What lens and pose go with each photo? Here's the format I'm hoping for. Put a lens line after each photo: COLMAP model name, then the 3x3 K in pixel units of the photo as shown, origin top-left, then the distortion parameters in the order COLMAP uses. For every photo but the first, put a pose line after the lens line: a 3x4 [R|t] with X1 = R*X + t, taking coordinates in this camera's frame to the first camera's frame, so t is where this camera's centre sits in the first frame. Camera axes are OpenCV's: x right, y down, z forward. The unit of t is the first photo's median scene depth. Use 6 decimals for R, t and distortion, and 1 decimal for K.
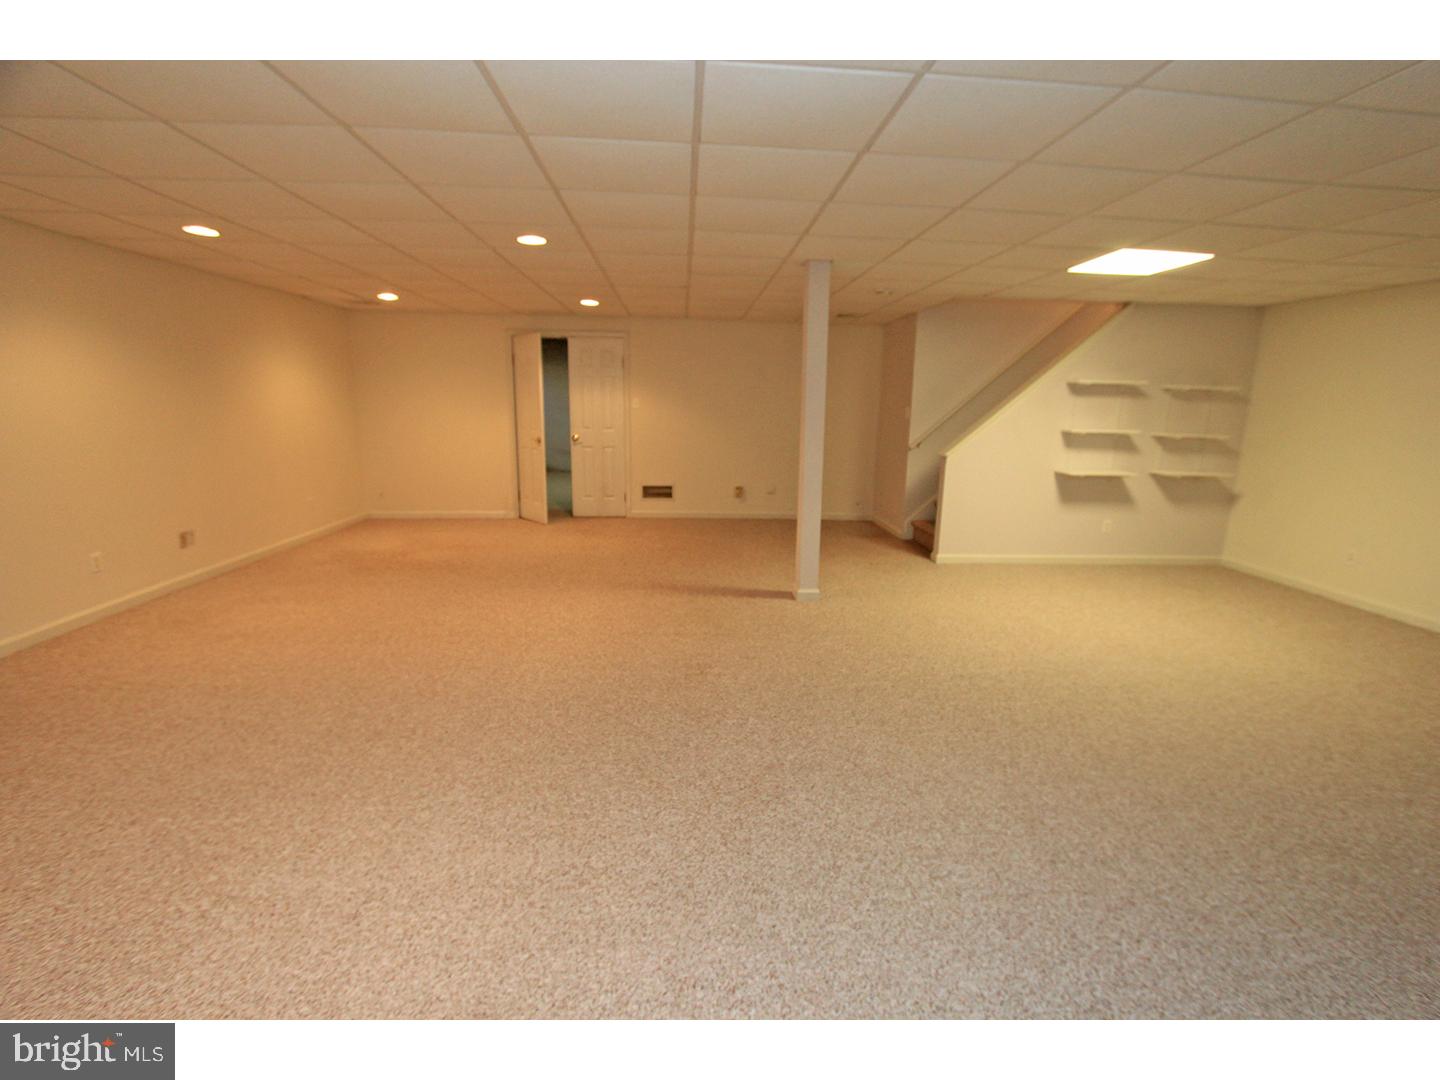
lens RADIAL K [[640.9, 0, 720.0], [0, 640.9, 540.0], [0, 0, 1]] dist [-0.016230, 0.000709]
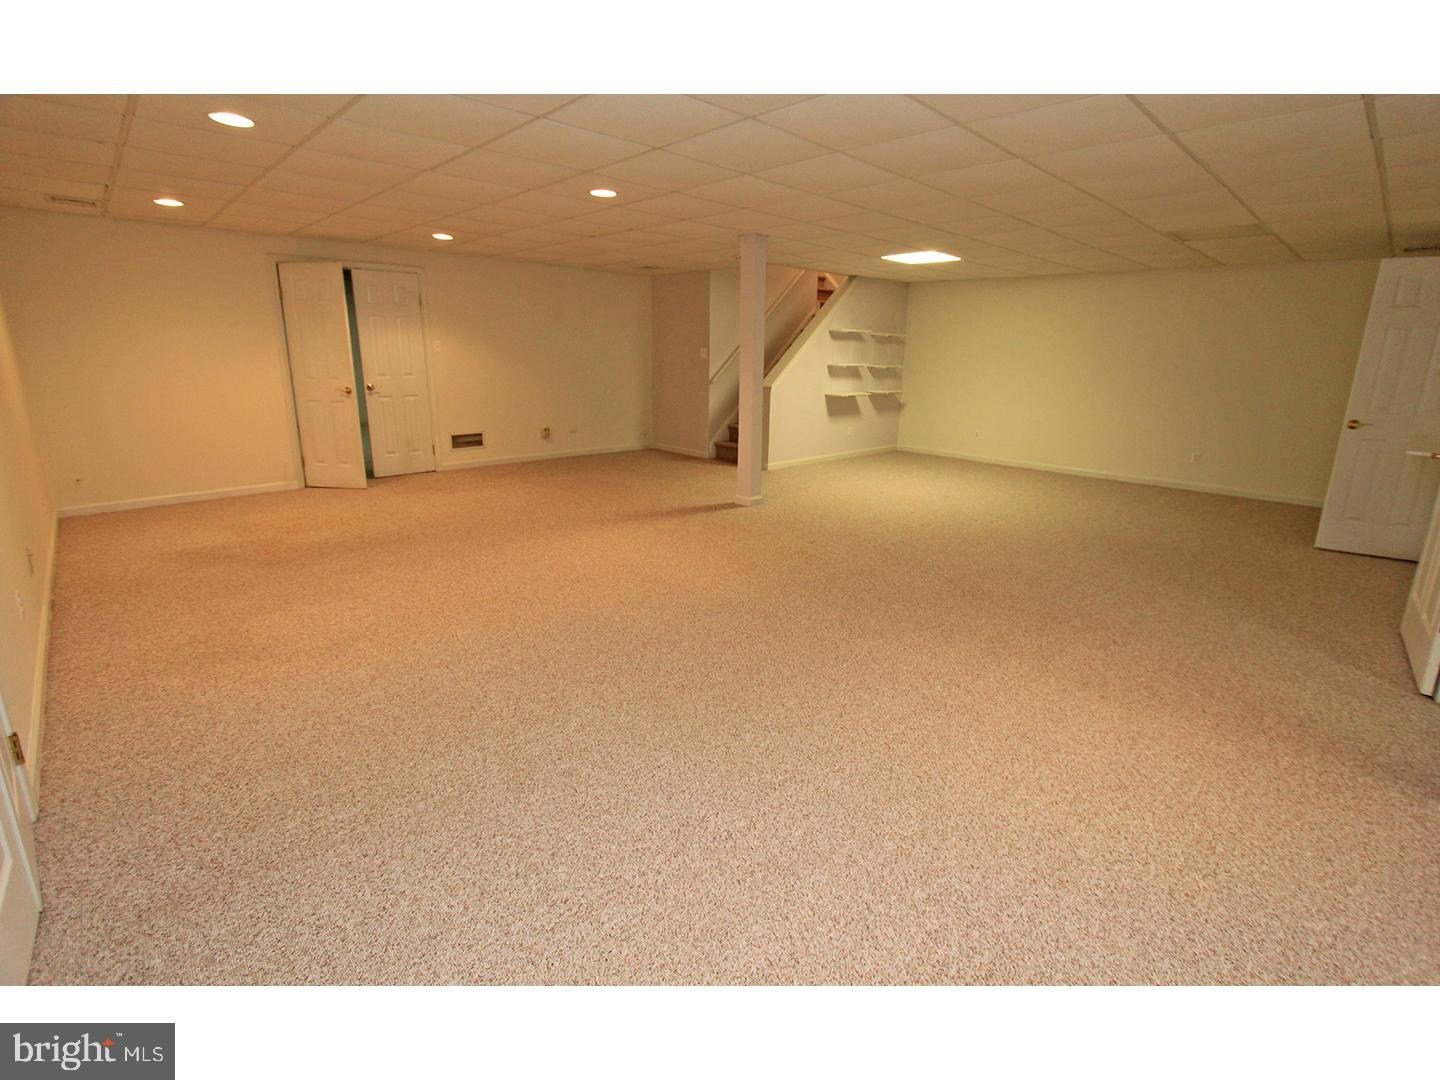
lens RADIAL K [[644.7, 0, 721.4], [0, 644.7, 501.0], [0, 0, 1]] dist [-0.018160, 0.000148]
pose [[0.772618, -0.150879, 0.616683, -0.534940], [0.130309, 0.988357, 0.078554, -0.016984], [-0.621355, 0.019667, 0.783283, 0.041088]]
